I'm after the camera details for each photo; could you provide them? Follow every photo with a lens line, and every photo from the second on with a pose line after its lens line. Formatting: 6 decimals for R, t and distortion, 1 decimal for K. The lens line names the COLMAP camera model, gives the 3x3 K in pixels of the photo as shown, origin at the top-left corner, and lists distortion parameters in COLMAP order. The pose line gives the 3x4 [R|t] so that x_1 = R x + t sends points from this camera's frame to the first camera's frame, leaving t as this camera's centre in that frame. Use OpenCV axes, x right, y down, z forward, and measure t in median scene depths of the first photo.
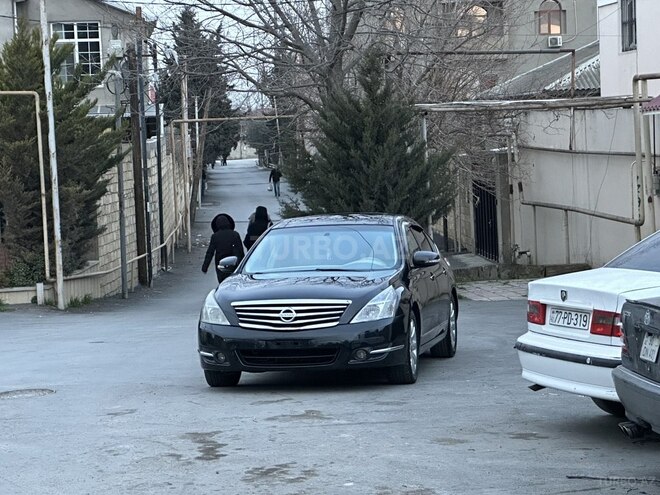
lens RADIAL K [[1724.3, 0, 330.0], [0, 1724.3, 247.5], [0, 0, 1]] dist [-0.008791, 1.236106]
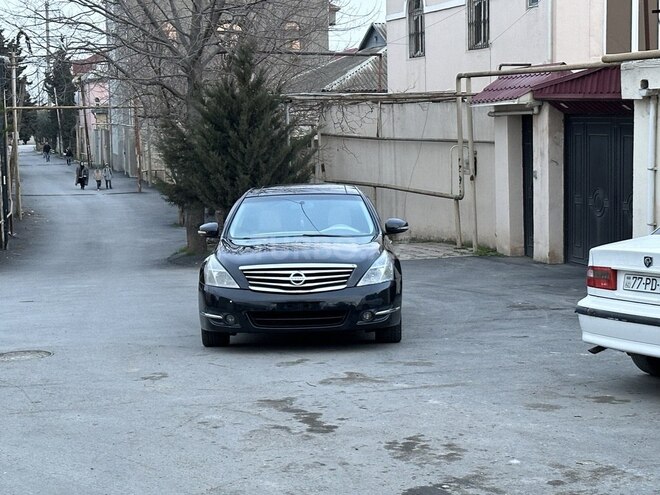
lens RADIAL K [[1334.1, 0, 339.5], [0, 1334.1, 246.3], [0, 0, 1]] dist [0.145859, 0.122589]
pose [[0.981949, 0.002852, 0.189126, -0.147825], [-0.006767, 0.999776, 0.020057, 0.003035], [-0.189026, -0.020975, 0.981748, 0.193306]]
